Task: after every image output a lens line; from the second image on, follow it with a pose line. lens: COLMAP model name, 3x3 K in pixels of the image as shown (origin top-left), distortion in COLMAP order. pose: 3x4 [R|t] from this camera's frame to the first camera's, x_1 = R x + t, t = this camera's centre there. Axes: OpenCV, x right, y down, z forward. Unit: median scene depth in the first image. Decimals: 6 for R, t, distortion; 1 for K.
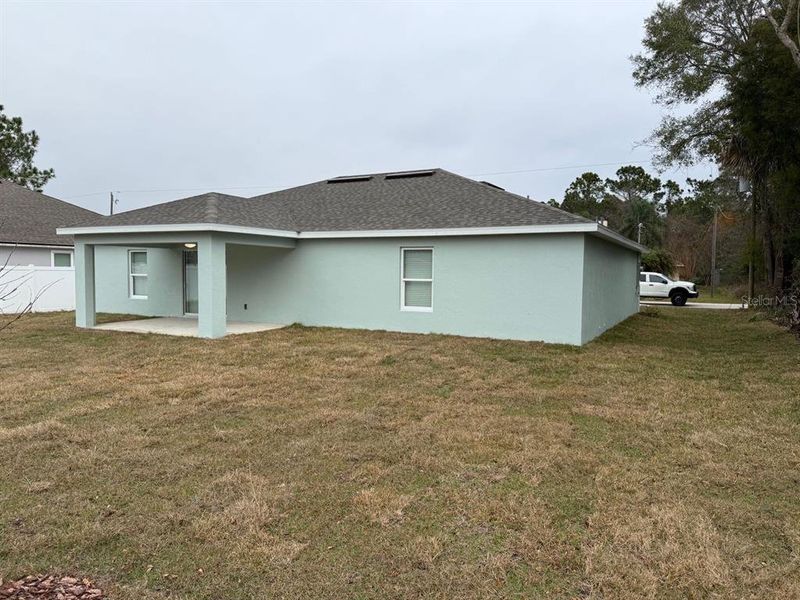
lens RADIAL K [[582.0, 0, 400.0], [0, 582.0, 300.0], [0, 0, 1]] dist [-0.196164, -0.000201]
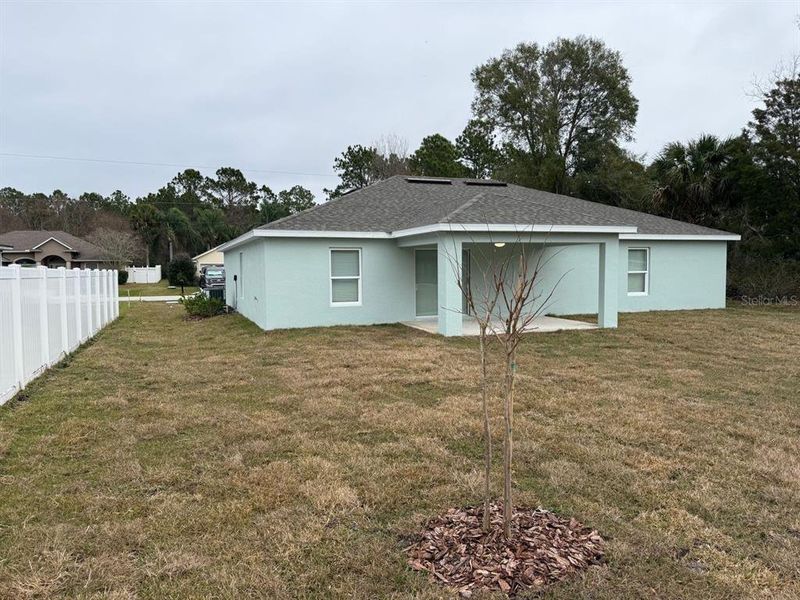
lens RADIAL K [[523.9, 0, 400.0], [0, 523.9, 300.0], [0, 0, 1]] dist [0.250141, 0.000122]
pose [[0.655488, -0.054873, 0.753210, -0.645818], [0.047225, 0.998383, 0.031637, -0.018624], [-0.753728, 0.014833, 0.657019, 0.265569]]
